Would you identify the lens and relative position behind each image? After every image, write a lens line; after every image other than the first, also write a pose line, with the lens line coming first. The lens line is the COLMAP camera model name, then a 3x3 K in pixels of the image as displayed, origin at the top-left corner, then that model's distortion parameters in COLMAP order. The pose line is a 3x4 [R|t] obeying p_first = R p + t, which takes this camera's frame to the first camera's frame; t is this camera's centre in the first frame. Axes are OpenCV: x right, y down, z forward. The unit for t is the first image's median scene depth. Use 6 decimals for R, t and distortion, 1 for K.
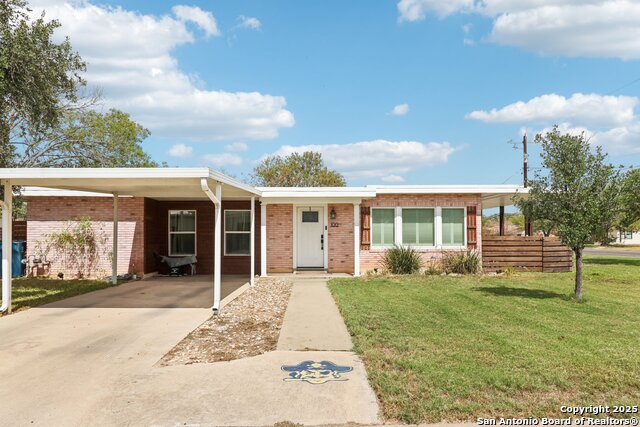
lens RADIAL K [[434.6, 0, 320.0], [0, 434.6, 213.5], [0, 0, 1]] dist [0.003823, 0.000818]
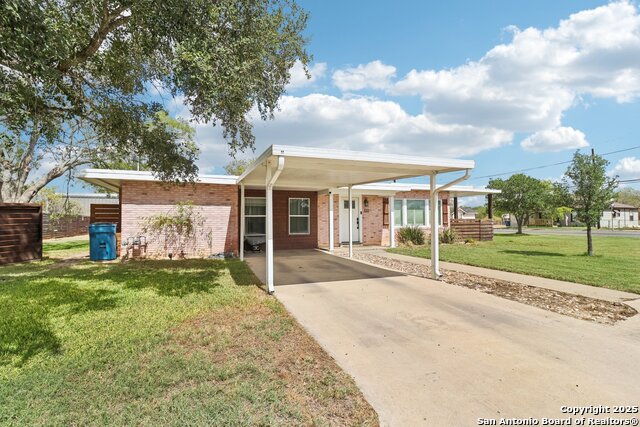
lens RADIAL K [[304.5, 0, 320.0], [0, 304.5, 213.5], [0, 0, 1]] dist [-0.000834, -0.000175]
pose [[0.936875, 0.005403, 0.349623, -0.441241], [-0.017201, 0.999382, 0.030648, 0.008332], [-0.349241, -0.034727, 0.936389, 0.151547]]
